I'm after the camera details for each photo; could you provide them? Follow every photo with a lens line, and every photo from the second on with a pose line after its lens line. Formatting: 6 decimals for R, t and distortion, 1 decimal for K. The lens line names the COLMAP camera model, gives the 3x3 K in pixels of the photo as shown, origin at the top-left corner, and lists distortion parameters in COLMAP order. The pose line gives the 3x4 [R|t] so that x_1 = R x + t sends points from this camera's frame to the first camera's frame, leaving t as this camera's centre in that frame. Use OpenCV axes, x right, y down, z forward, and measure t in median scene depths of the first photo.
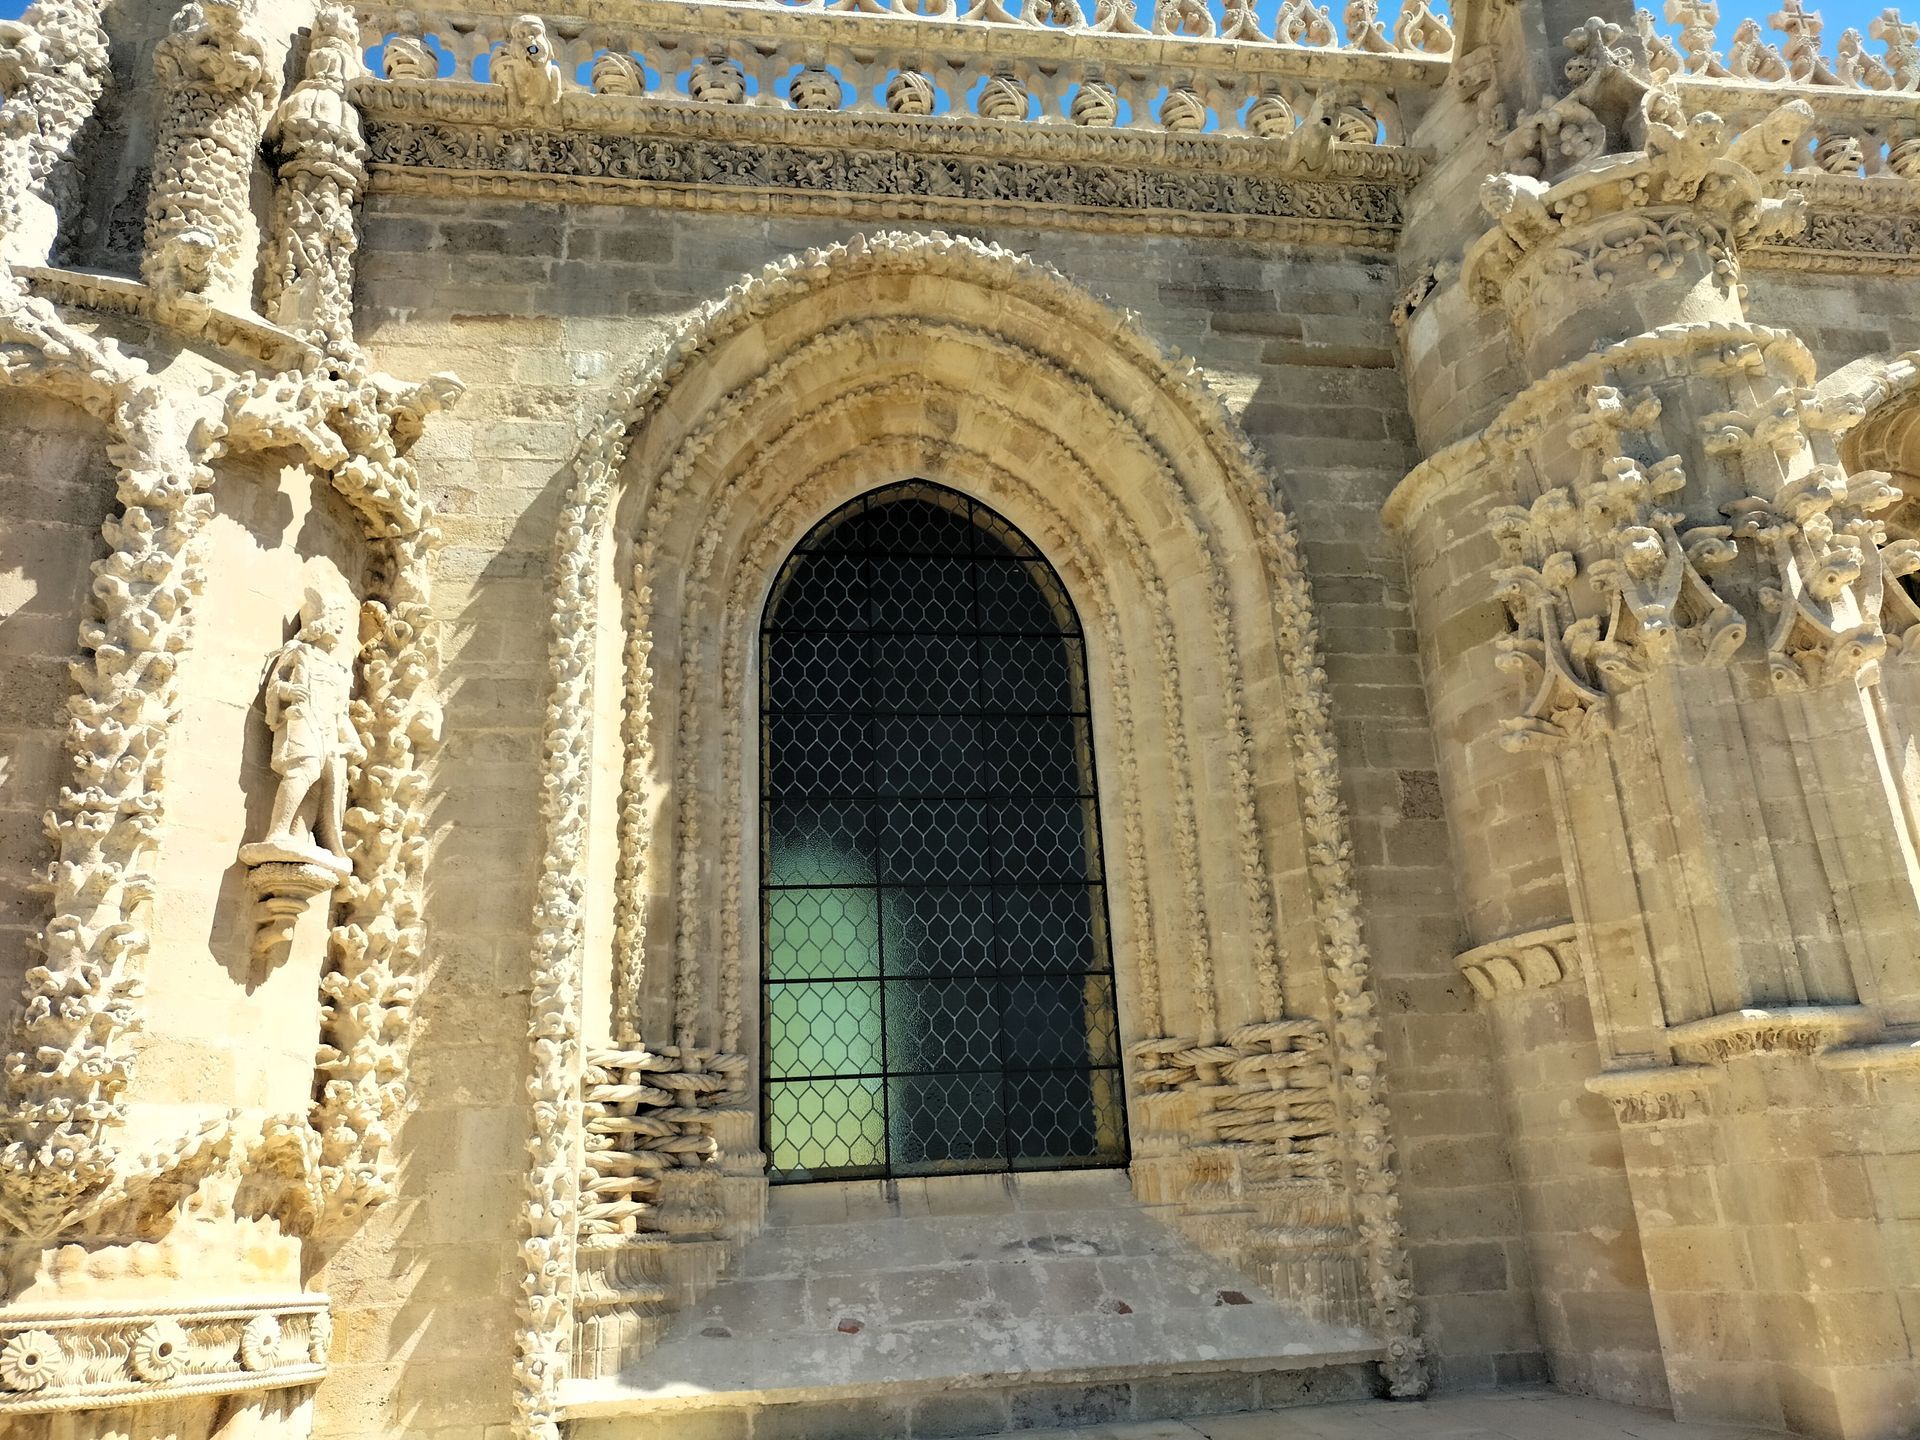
lens RADIAL K [[1486.7, 0, 960.0], [0, 1486.7, 720.0], [0, 0, 1]] dist [0.038811, -0.001344]
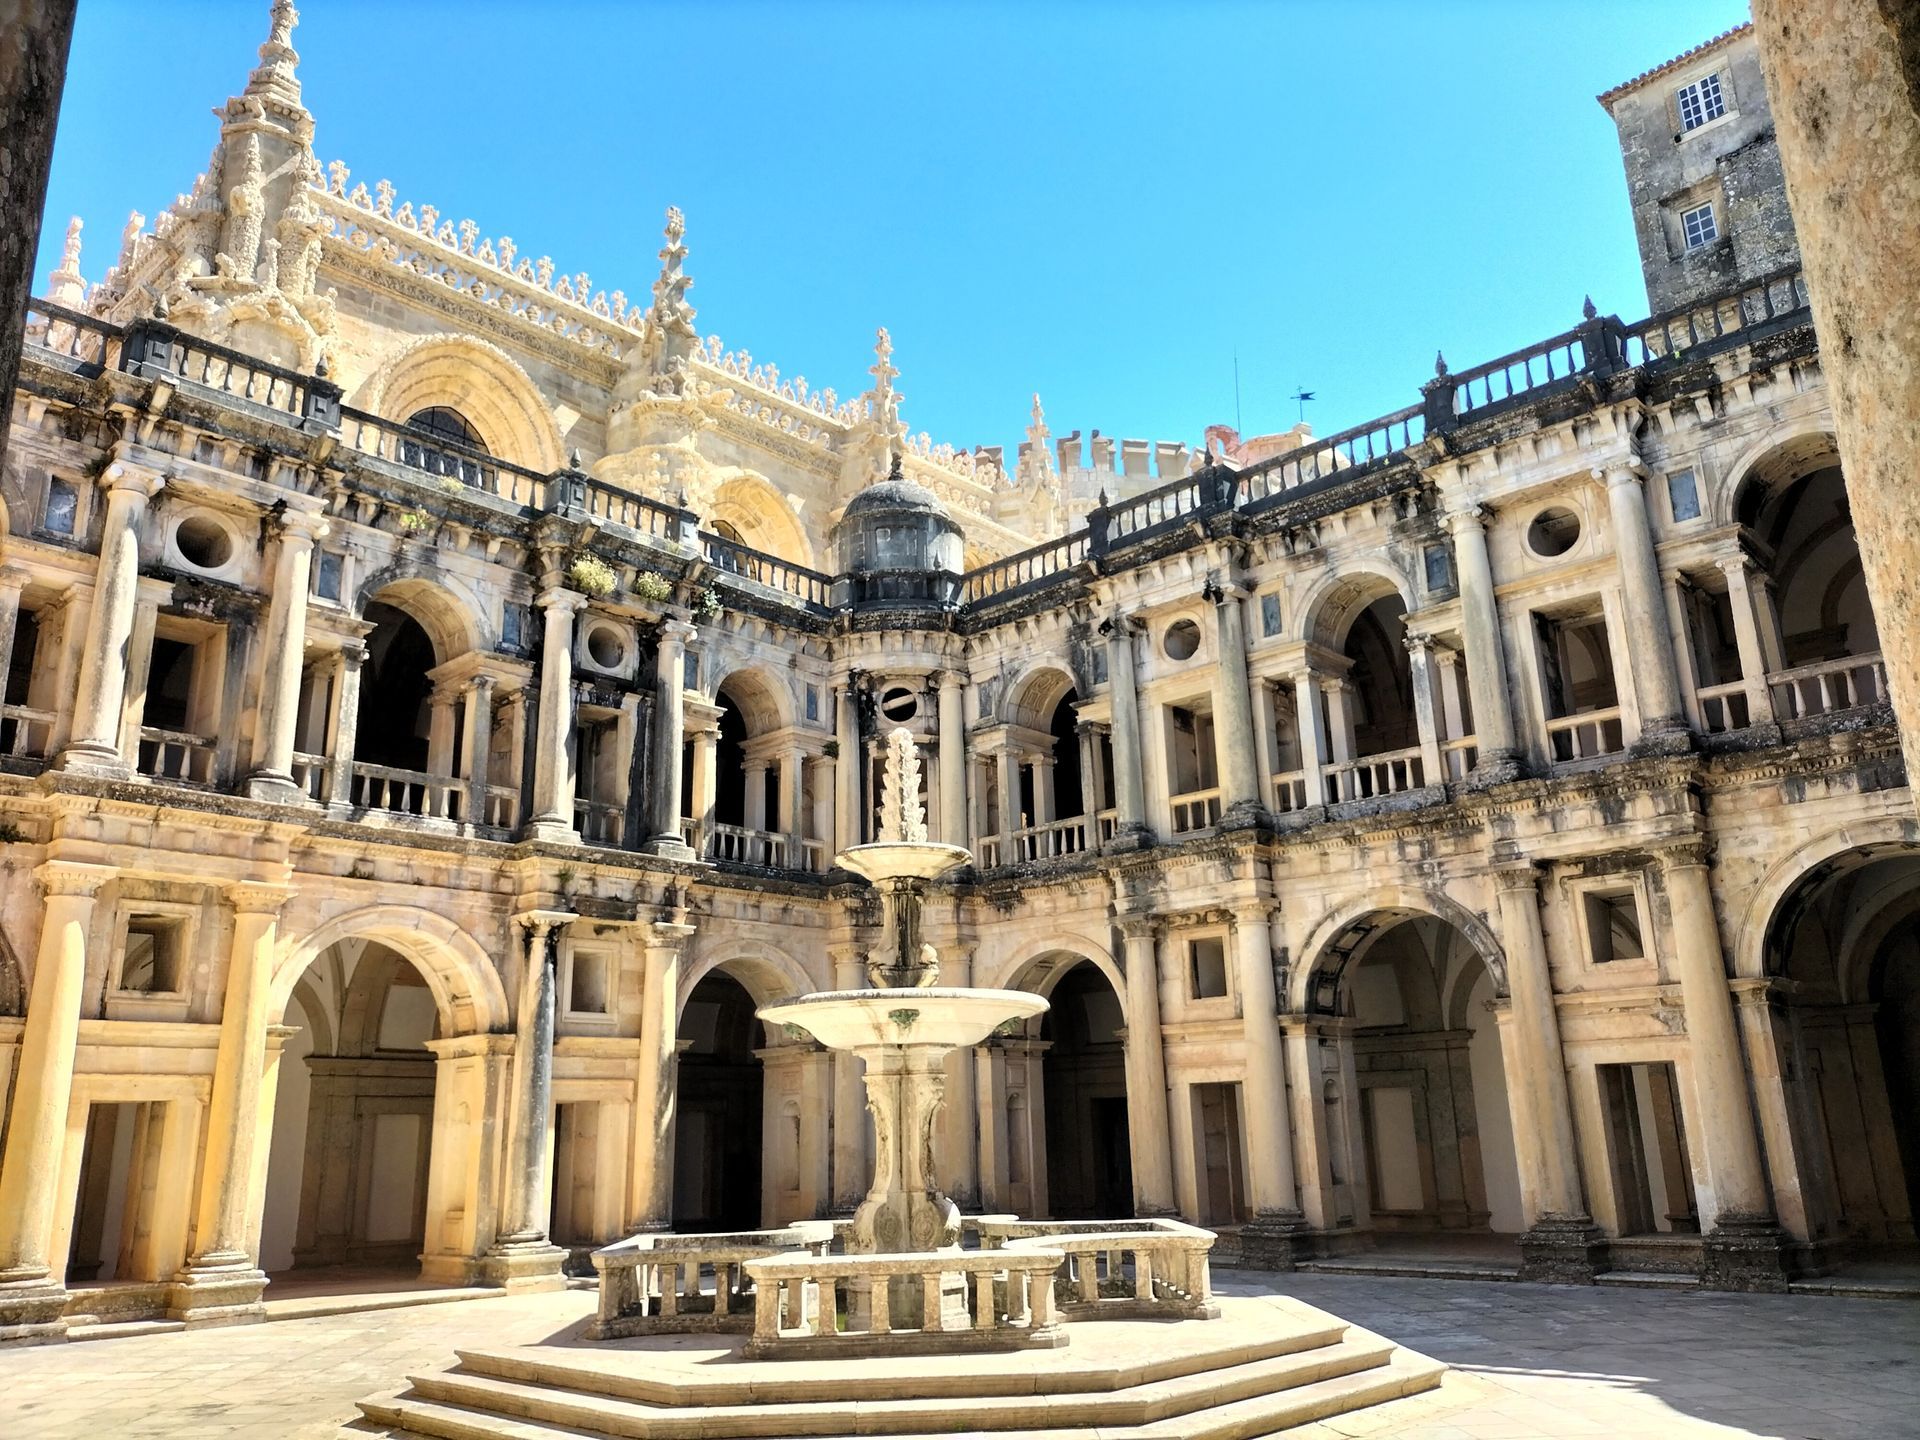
lens RADIAL K [[1486.7, 0, 960.0], [0, 1486.7, 720.0], [0, 0, 1]] dist [0.038811, -0.001344]
pose [[0.786900, 0.207712, 0.581071, -0.896067], [-0.222925, 0.973741, -0.046188, 0.386576], [-0.575407, -0.093190, 0.812541, -2.252834]]
